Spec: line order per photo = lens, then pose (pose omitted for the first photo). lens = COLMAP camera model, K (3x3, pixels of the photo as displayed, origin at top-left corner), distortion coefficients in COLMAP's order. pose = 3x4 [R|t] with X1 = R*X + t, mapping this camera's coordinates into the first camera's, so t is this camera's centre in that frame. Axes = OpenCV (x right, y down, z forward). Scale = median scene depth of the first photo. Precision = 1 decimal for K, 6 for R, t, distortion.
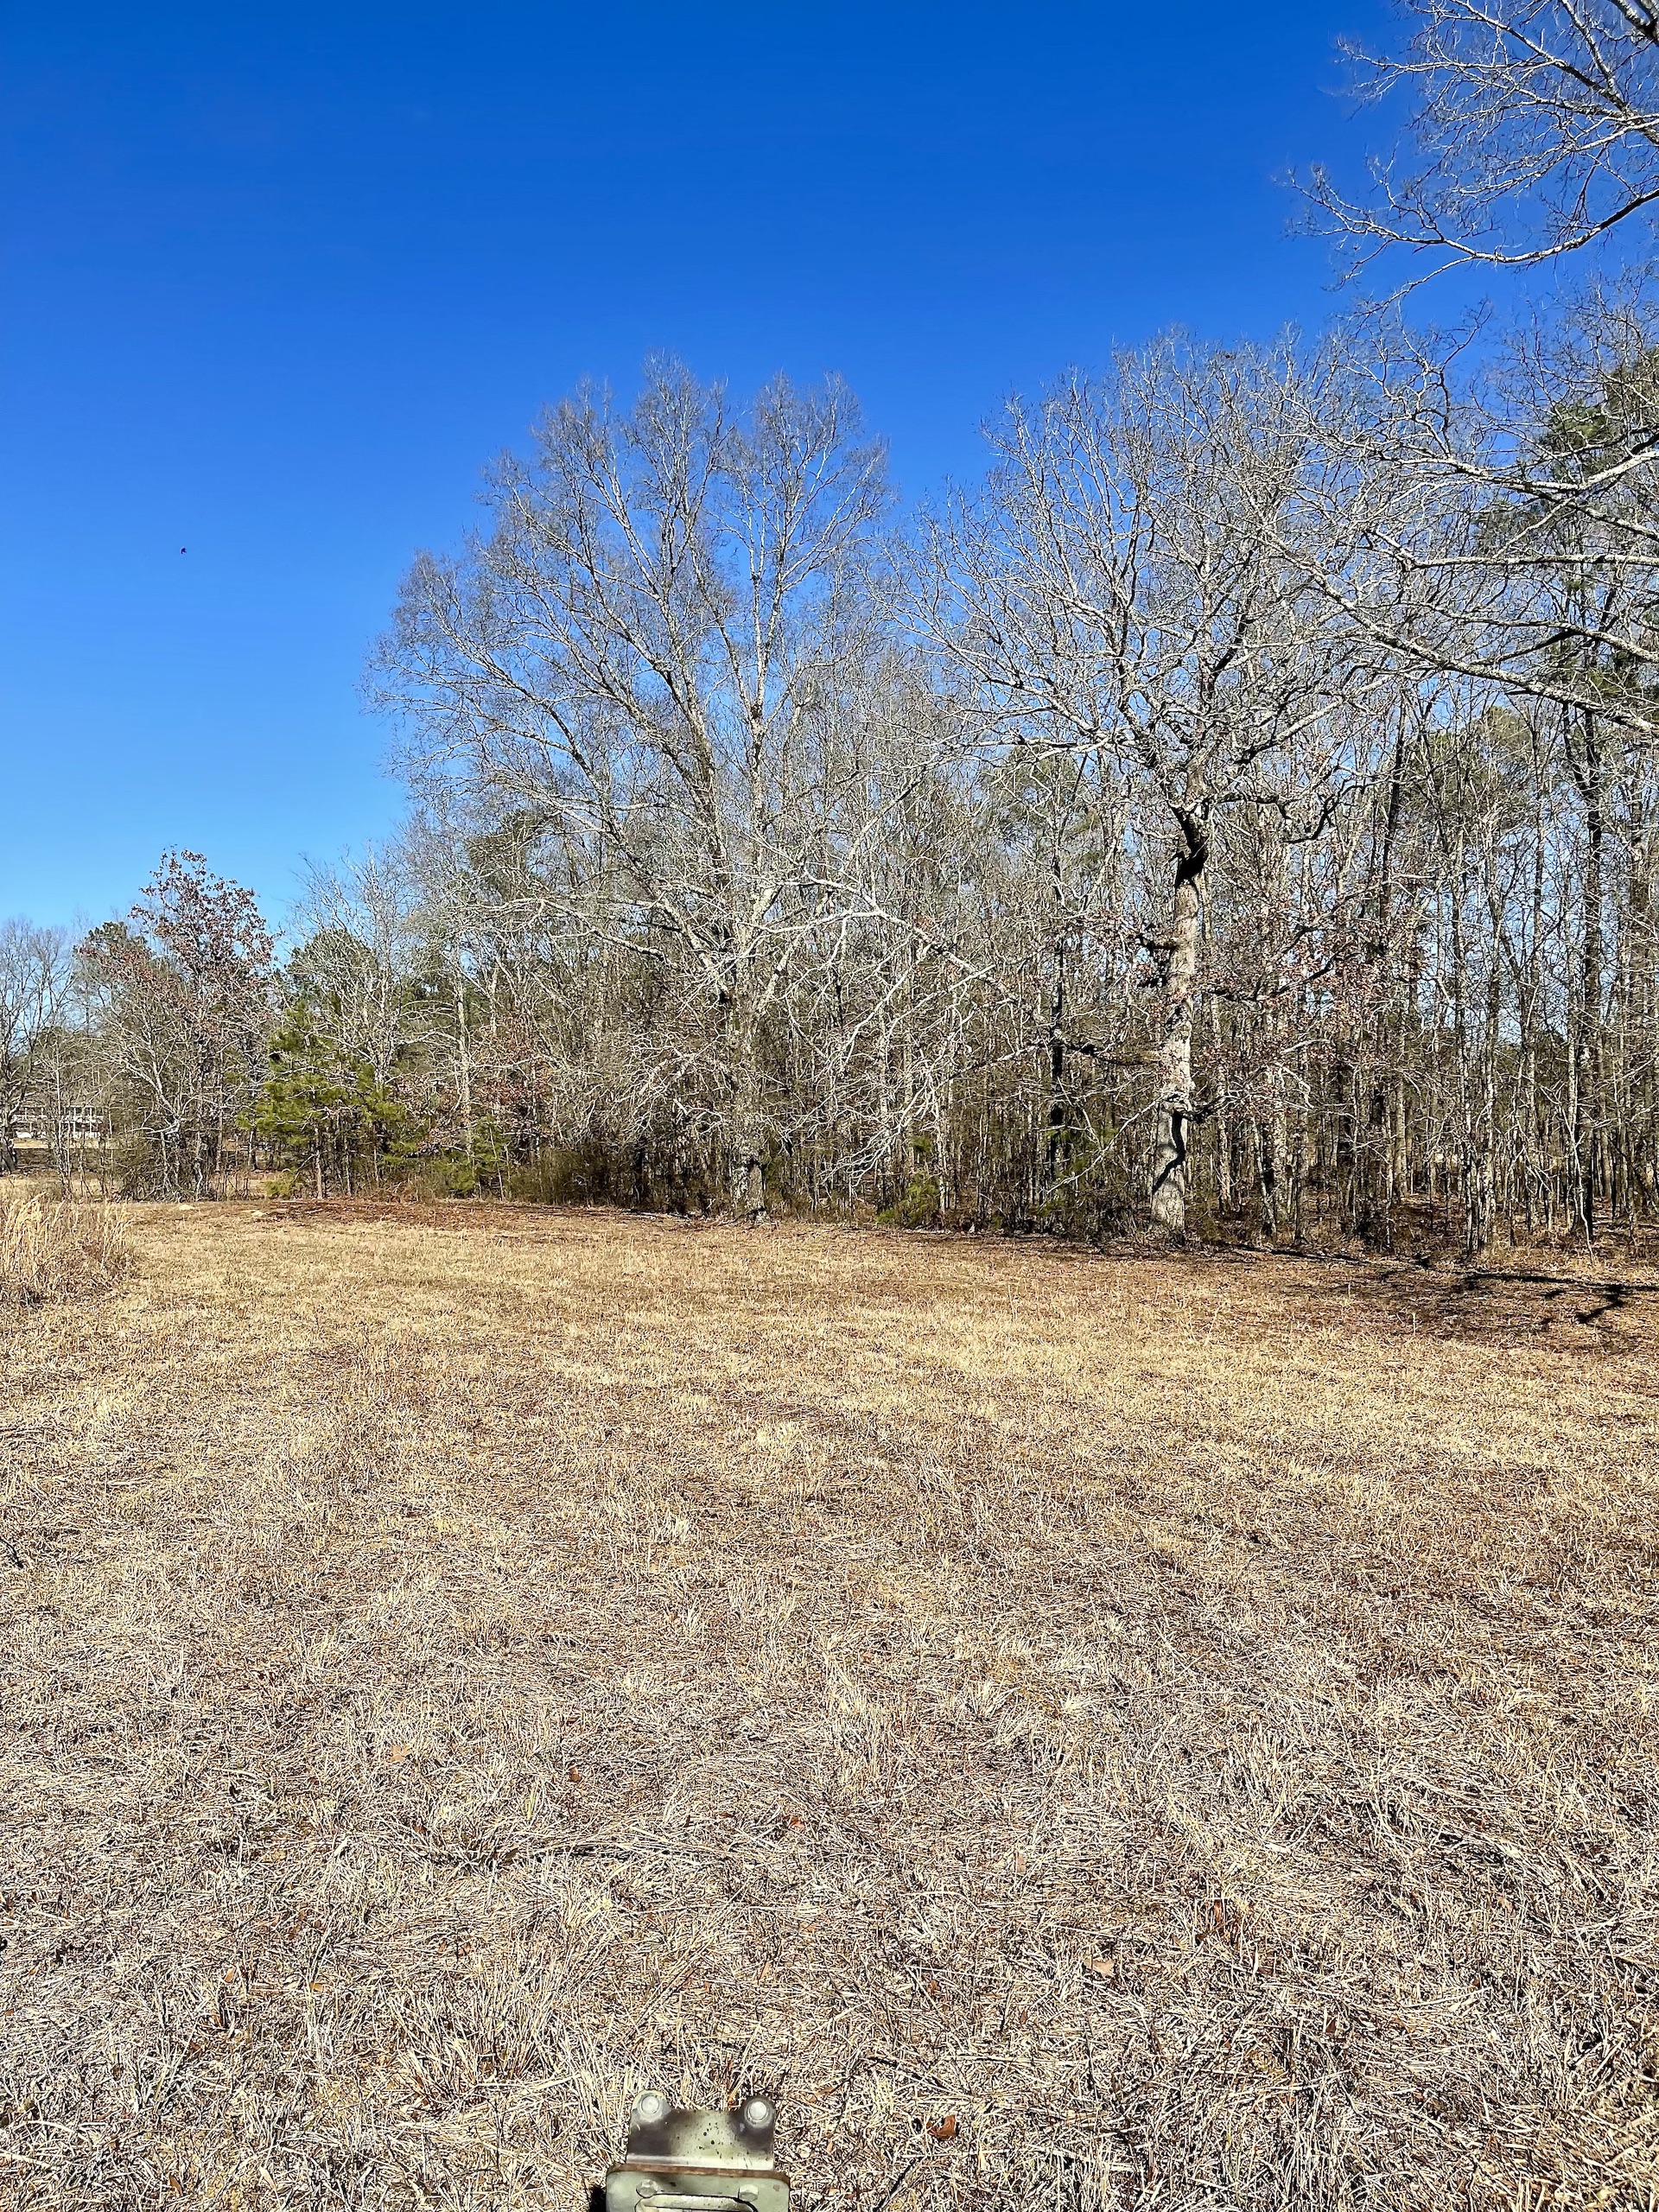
lens RADIAL K [[1661.5, 0, 825.5], [0, 1661.5, 1118.8], [0, 0, 1]] dist [0.063812, -0.091477]
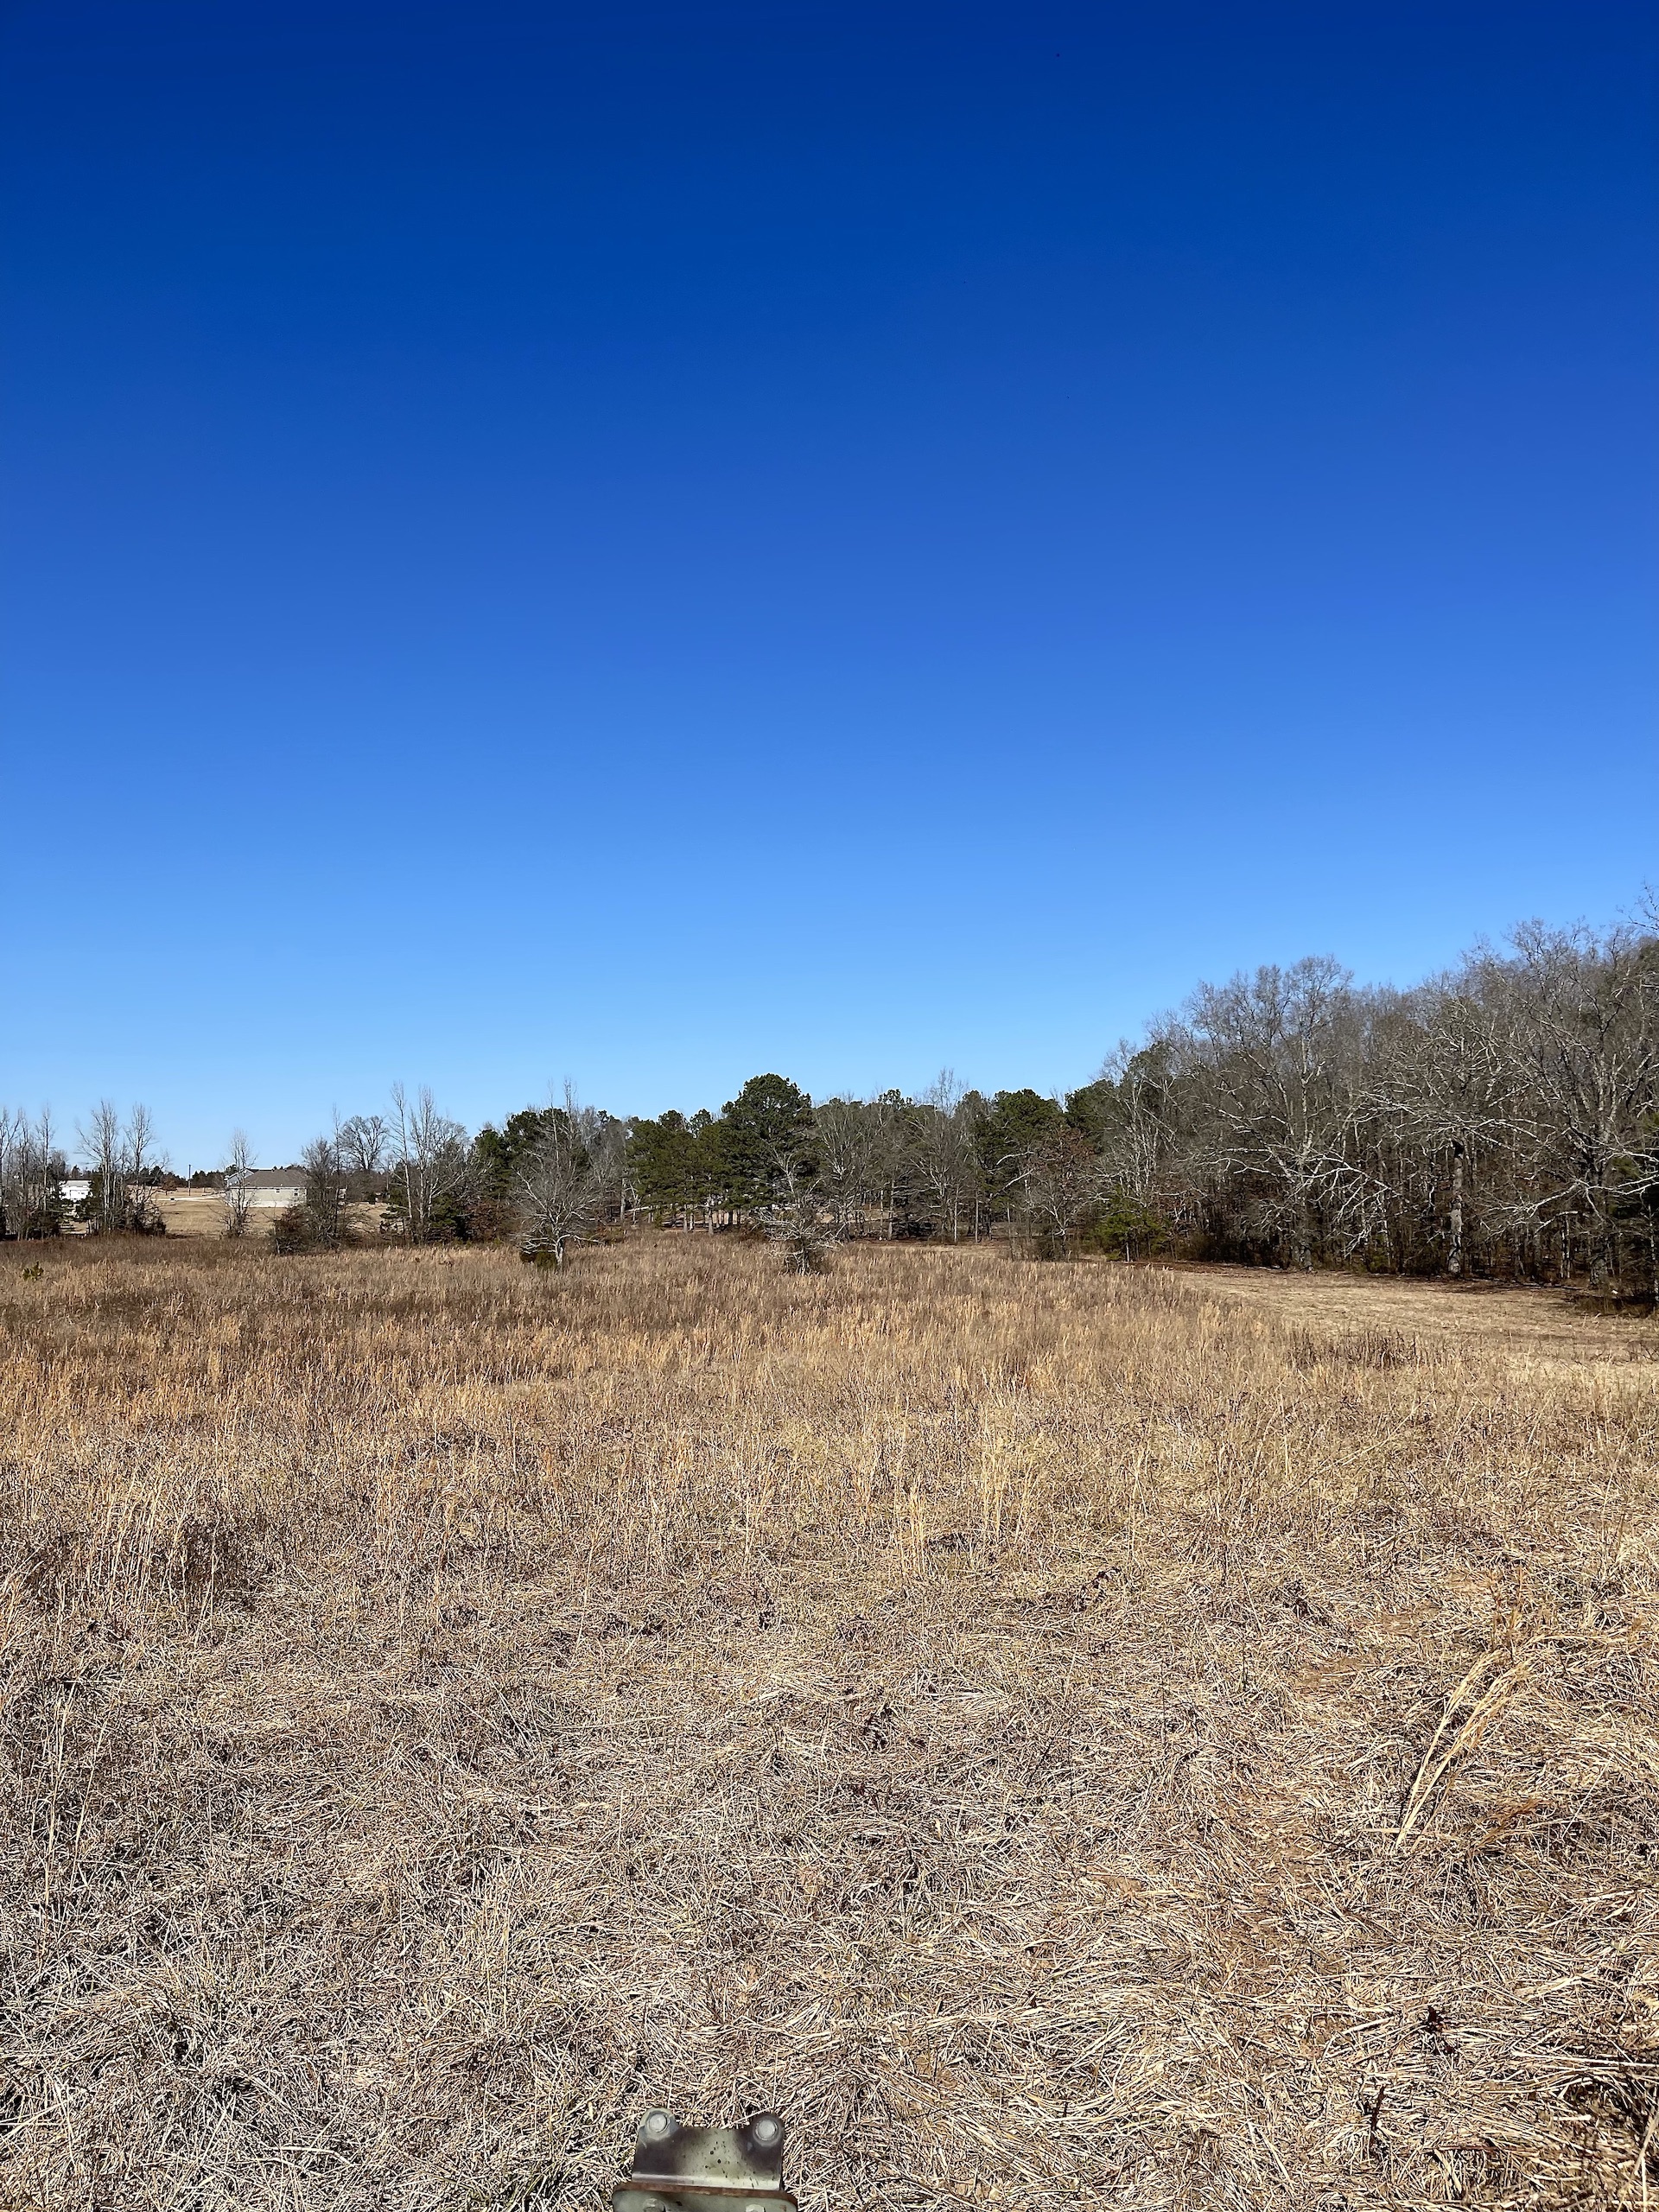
lens RADIAL K [[1661.5, 0, 851.5], [0, 1661.5, 1118.4], [0, 0, 1]] dist [0.063812, -0.091477]
pose [[0.956289, -0.027277, -0.291147, 0.039545], [0.018714, 0.999308, -0.032158, -0.099592], [0.291823, 0.025304, 0.956138, -1.609855]]
